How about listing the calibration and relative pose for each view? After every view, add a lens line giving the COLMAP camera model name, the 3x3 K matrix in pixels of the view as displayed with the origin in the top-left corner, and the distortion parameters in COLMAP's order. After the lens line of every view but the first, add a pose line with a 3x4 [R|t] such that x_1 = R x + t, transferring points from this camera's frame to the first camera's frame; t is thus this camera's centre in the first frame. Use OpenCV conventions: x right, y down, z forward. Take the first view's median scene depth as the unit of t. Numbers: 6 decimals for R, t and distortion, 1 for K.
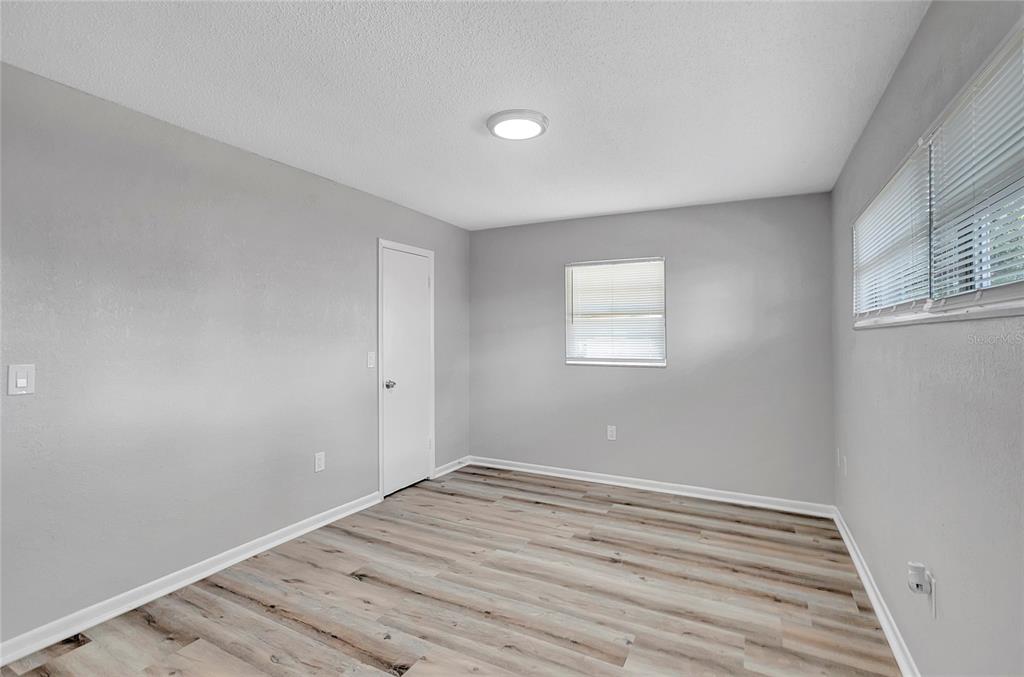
lens RADIAL K [[469.7, 0, 514.3], [0, 469.7, 352.0], [0, 0, 1]] dist [-0.019191, 0.001234]
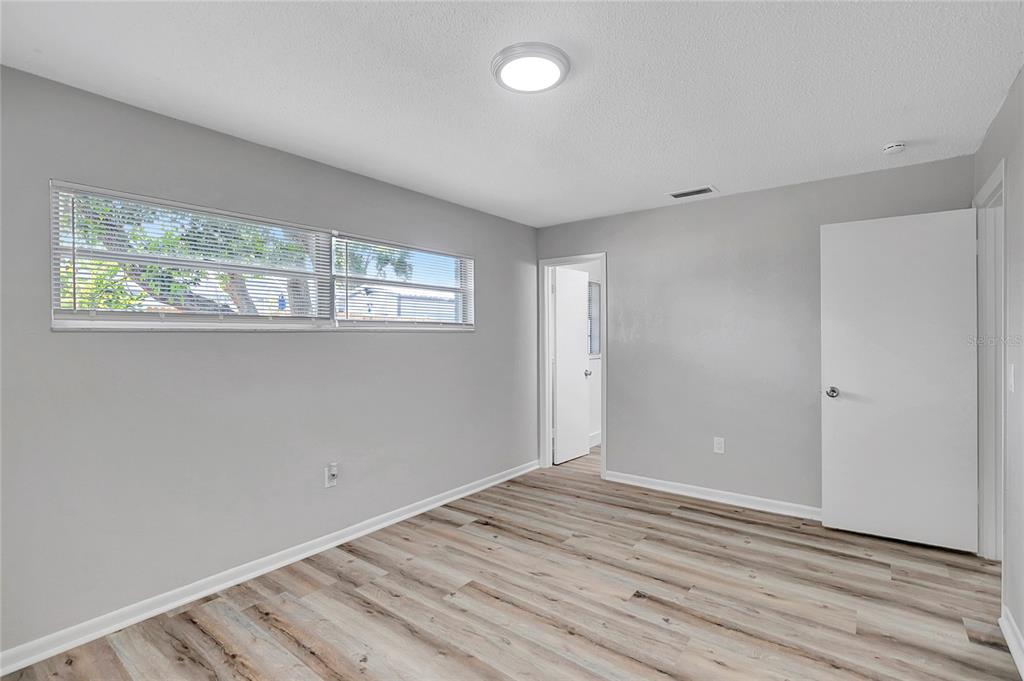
lens RADIAL K [[469.7, 0, 514.3], [0, 469.7, 354.0], [0, 0, 1]] dist [-0.019191, 0.001234]
pose [[-0.984029, -0.003414, 0.177974, -0.113702], [0.008864, 0.997636, 0.068146, -0.066156], [-0.177786, 0.068636, -0.981673, 1.992471]]
